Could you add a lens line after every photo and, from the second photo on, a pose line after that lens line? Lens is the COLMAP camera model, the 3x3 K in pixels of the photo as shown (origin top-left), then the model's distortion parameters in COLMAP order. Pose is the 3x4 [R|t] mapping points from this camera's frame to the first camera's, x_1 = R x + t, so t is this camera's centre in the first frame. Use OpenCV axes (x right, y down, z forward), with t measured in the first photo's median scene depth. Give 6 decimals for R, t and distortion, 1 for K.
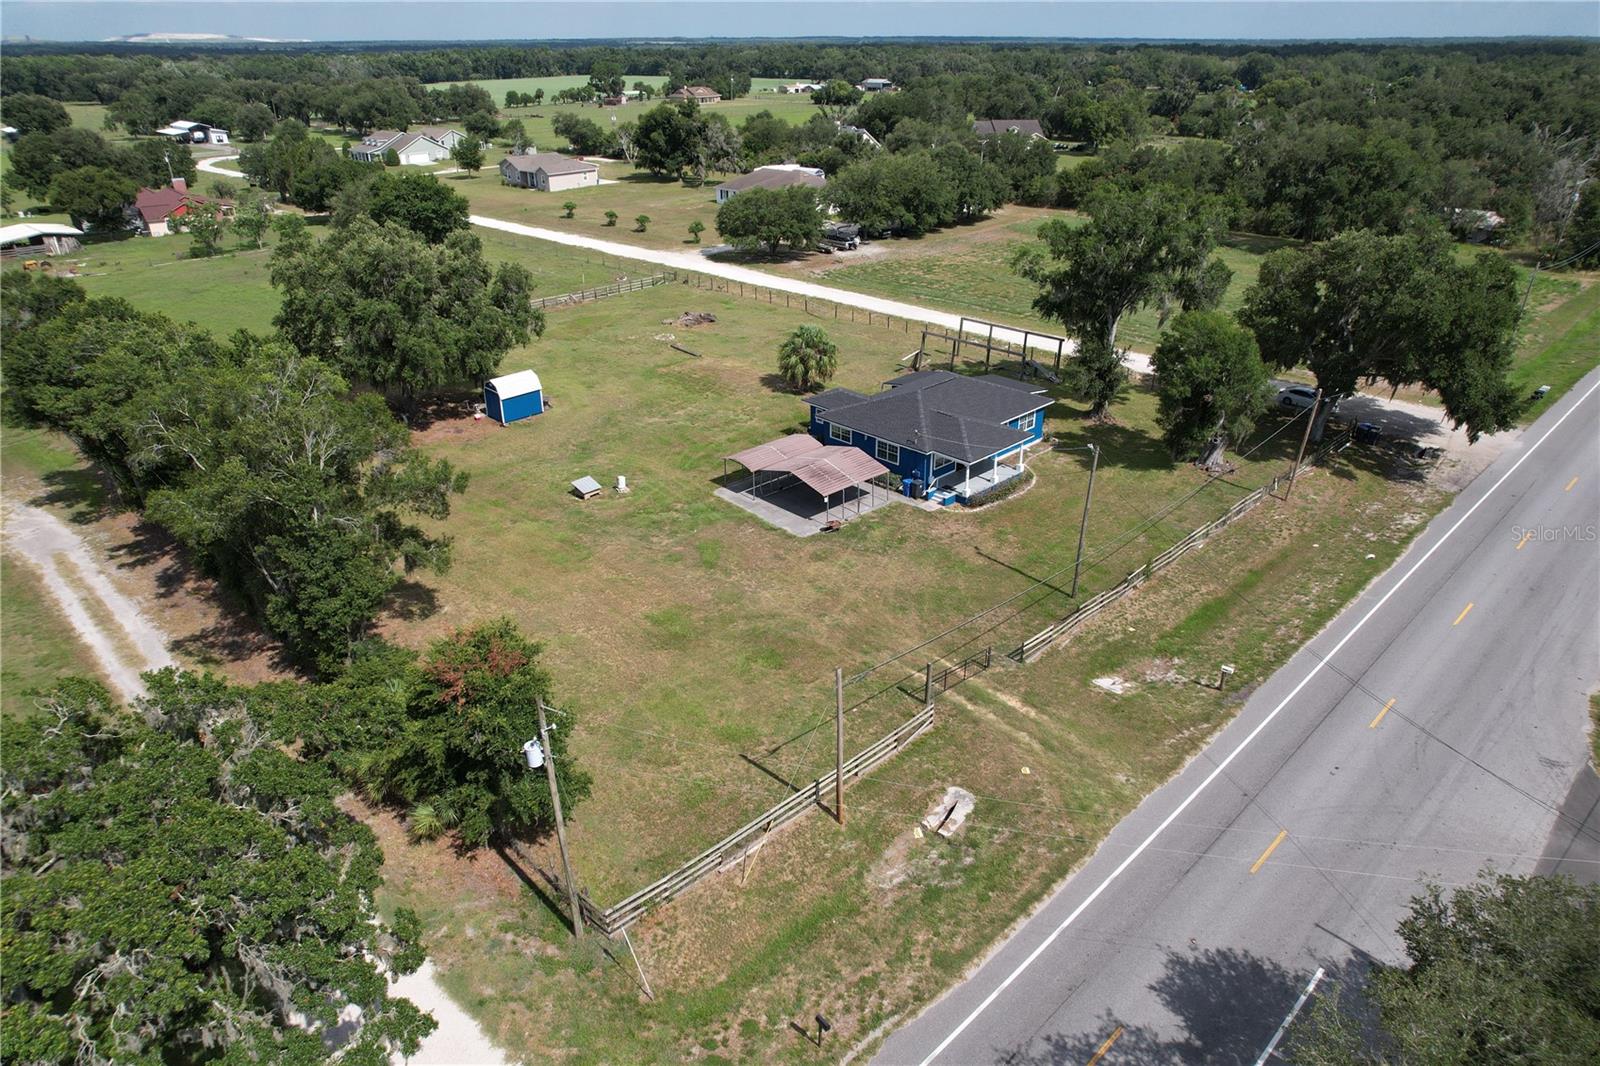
lens RADIAL K [[1021.0, 0, 805.7], [0, 1021.0, 537.7], [0, 0, 1]] dist [-0.074490, 0.069068]
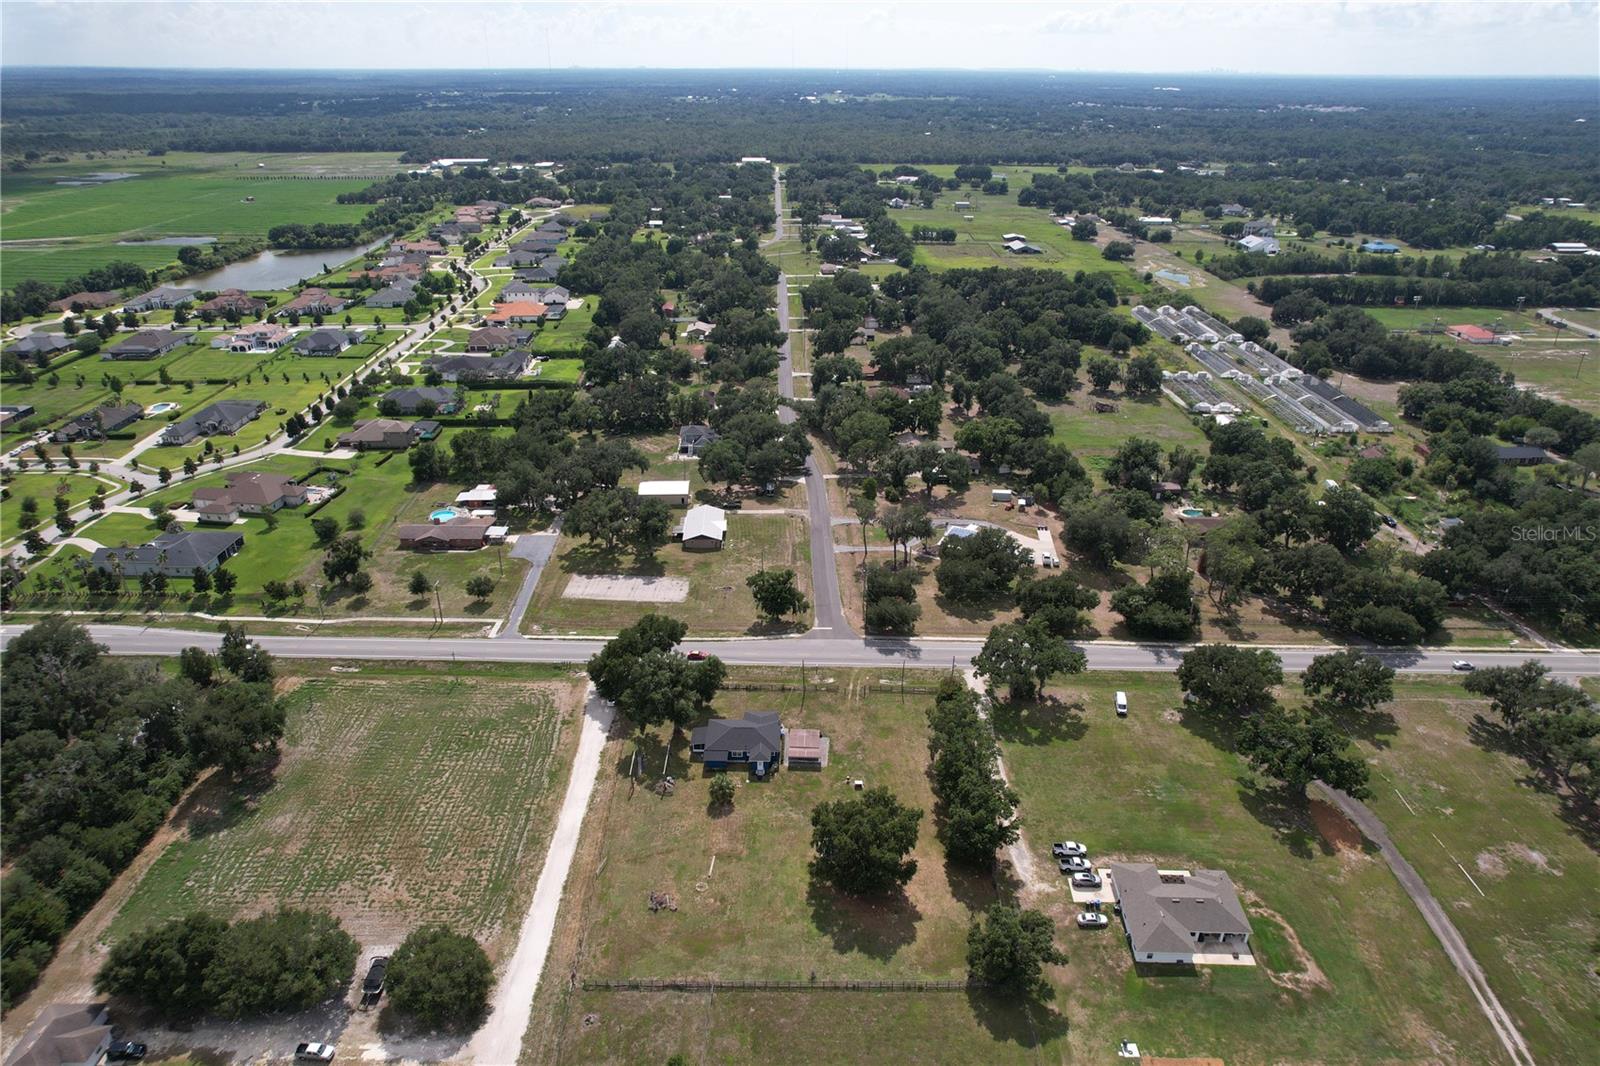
lens RADIAL K [[1021.0, 0, 805.7], [0, 1021.0, 537.7], [0, 0, 1]] dist [-0.074490, 0.069068]
pose [[-0.703931, -0.305551, 0.641186, -1.837028], [0.312512, 0.677421, 0.665911, -2.618931], [-0.637823, 0.669134, -0.381369, 1.821836]]
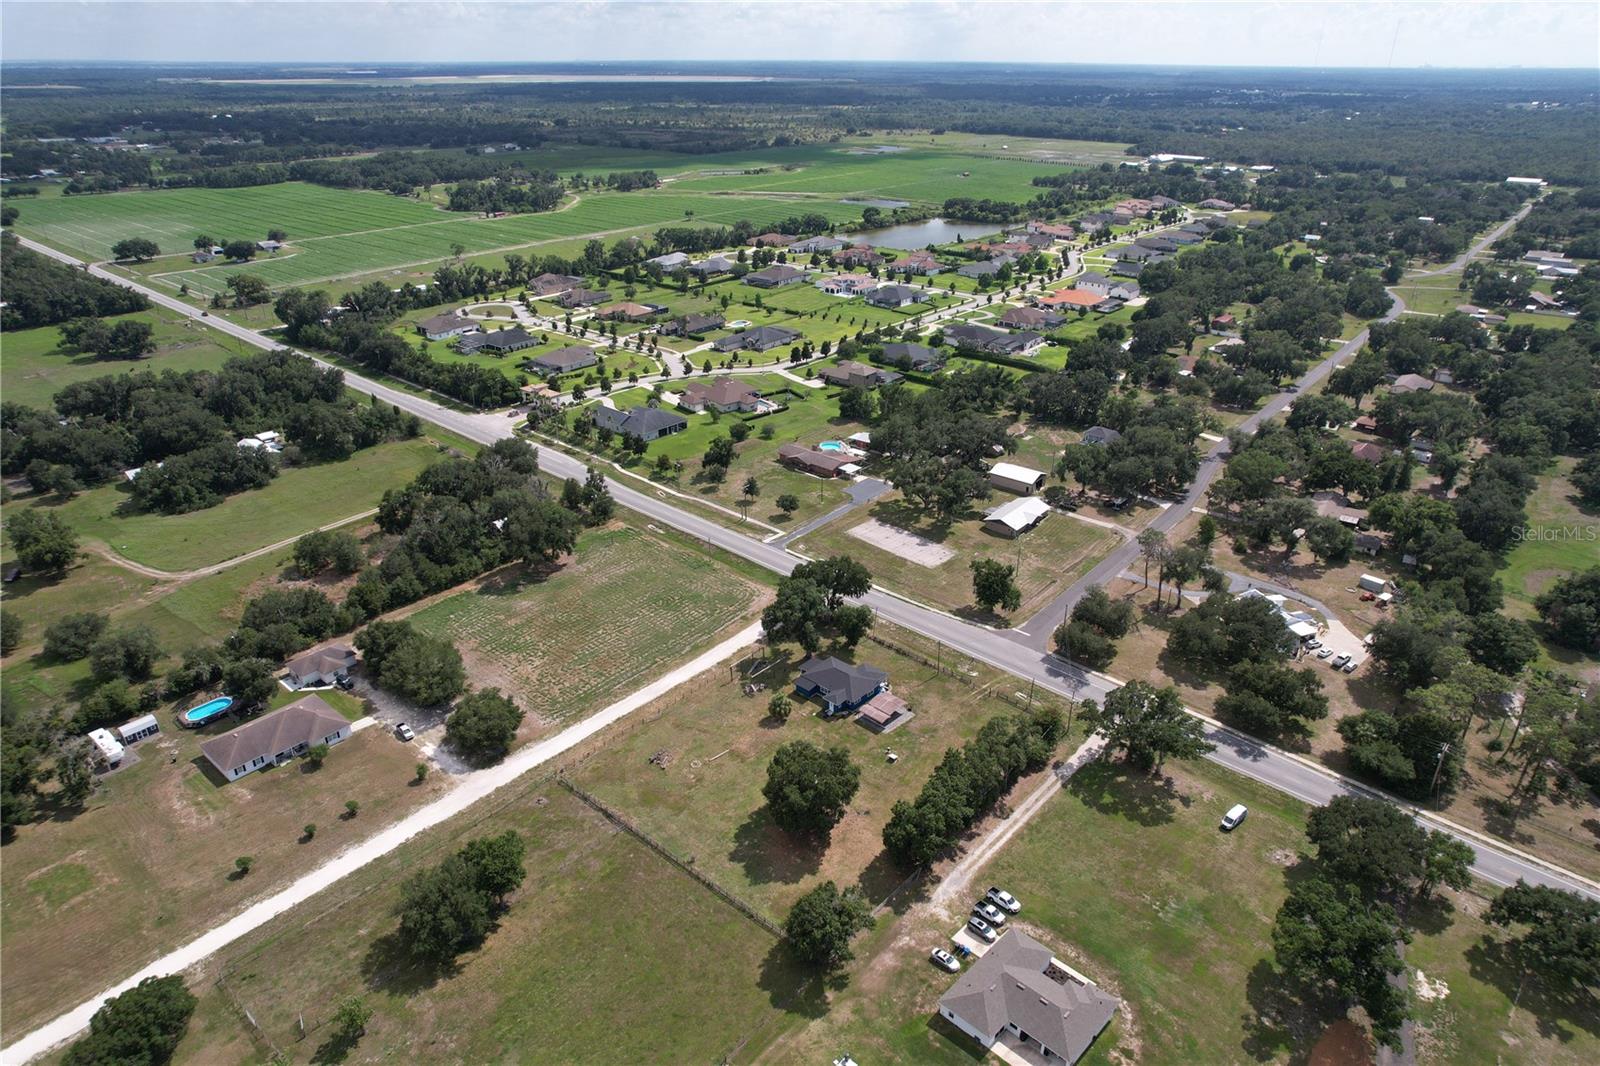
lens RADIAL K [[1021.0, 0, 805.7], [0, 1021.0, 537.7], [0, 0, 1]] dist [-0.074490, 0.069068]
pose [[-0.059344, -0.430817, 0.900486, -2.722142], [0.441578, 0.797687, 0.410736, -1.983142], [-0.895258, 0.422009, 0.142901, 0.566406]]
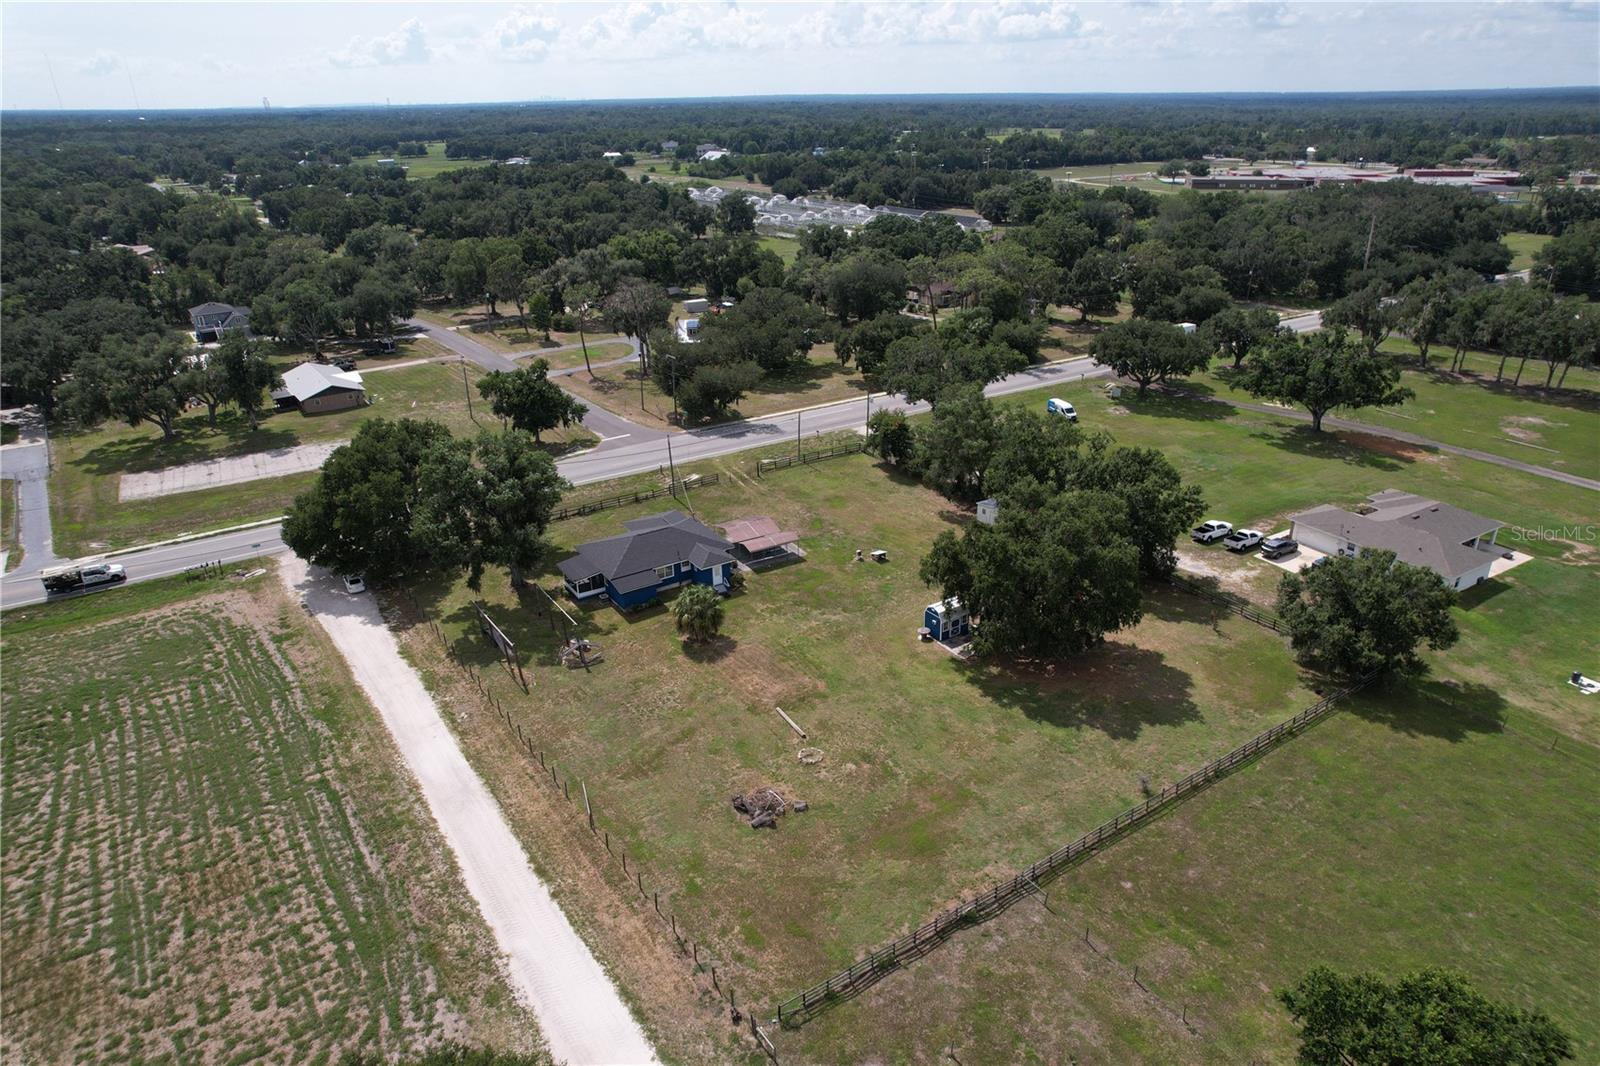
lens RADIAL K [[1021.0, 0, 805.7], [0, 1021.0, 537.7], [0, 0, 1]] dist [-0.074490, 0.069068]
pose [[-0.980054, -0.064869, 0.187845, -0.439055], [0.103209, 0.641618, 0.760049, -1.467766], [-0.169828, 0.764276, -0.622126, 2.186328]]
